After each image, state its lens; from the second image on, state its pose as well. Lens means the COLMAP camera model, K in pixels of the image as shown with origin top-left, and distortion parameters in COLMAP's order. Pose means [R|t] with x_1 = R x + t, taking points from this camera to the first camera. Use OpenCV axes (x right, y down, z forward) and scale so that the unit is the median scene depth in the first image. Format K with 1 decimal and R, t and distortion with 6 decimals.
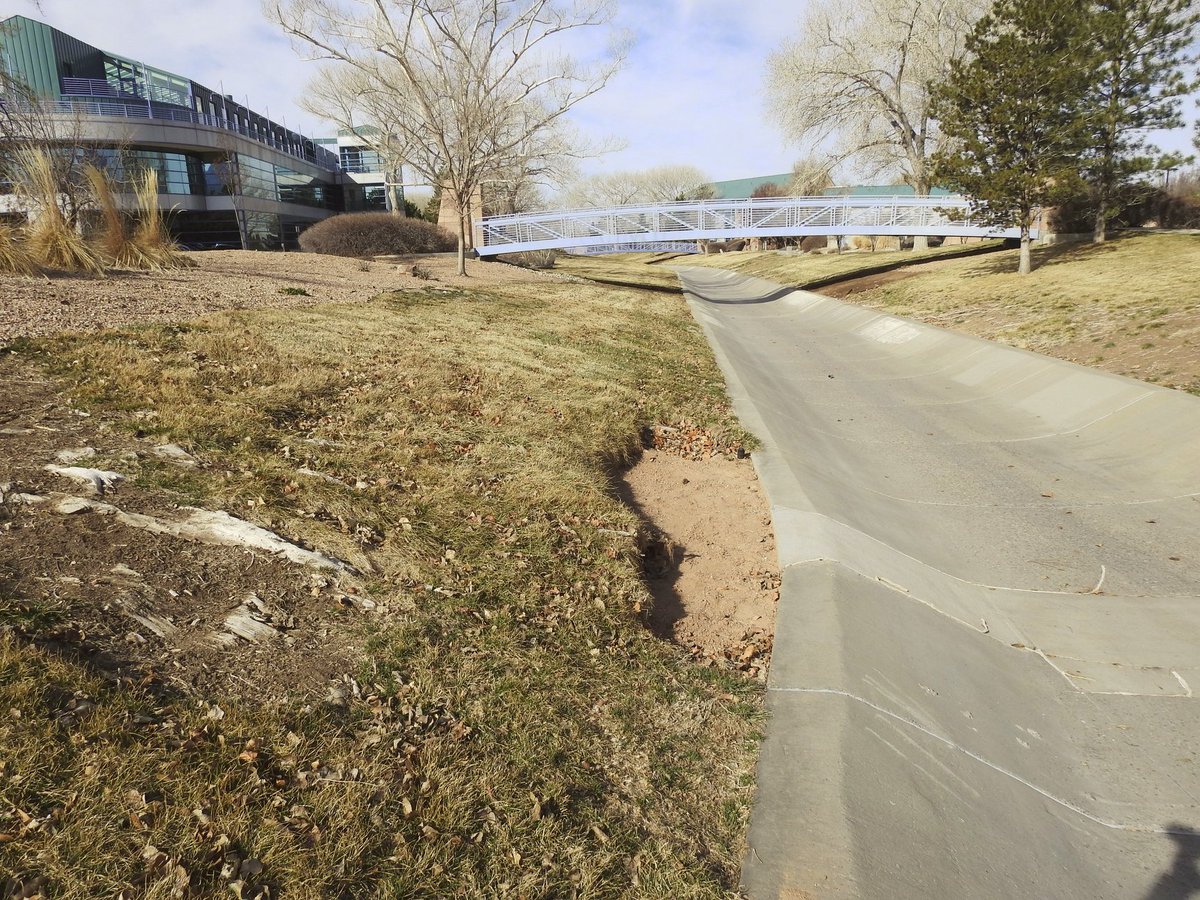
lens RADIAL K [[871.3, 0, 600.0], [0, 871.3, 450.0], [0, 0, 1]] dist [-0.001694, 0.000777]
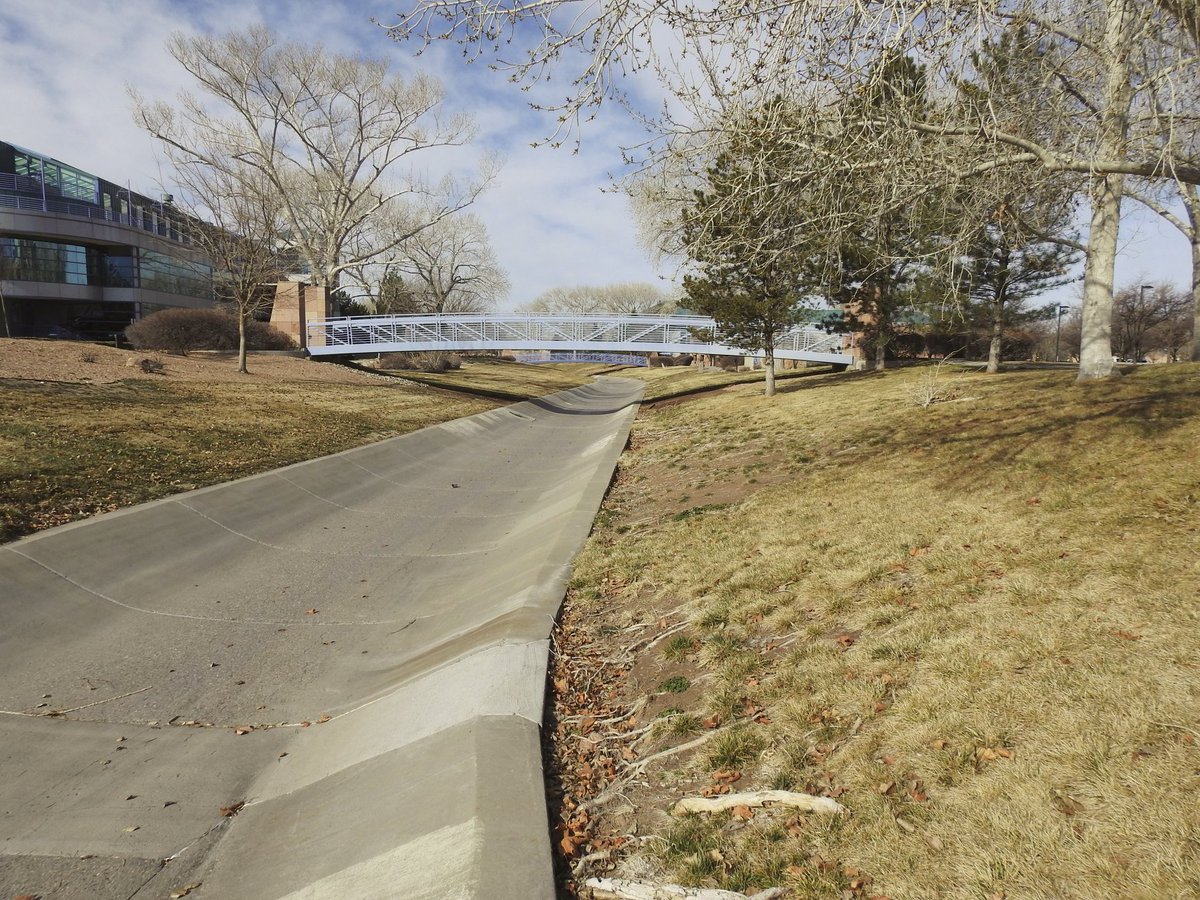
lens RADIAL K [[871.3, 0, 600.0], [0, 871.3, 450.0], [0, 0, 1]] dist [-0.001694, 0.000777]
pose [[0.998885, 0.045334, 0.013156, 0.137755], [-0.043376, 0.991456, -0.123021, -0.003402], [-0.018621, 0.122314, 0.992317, 0.003039]]
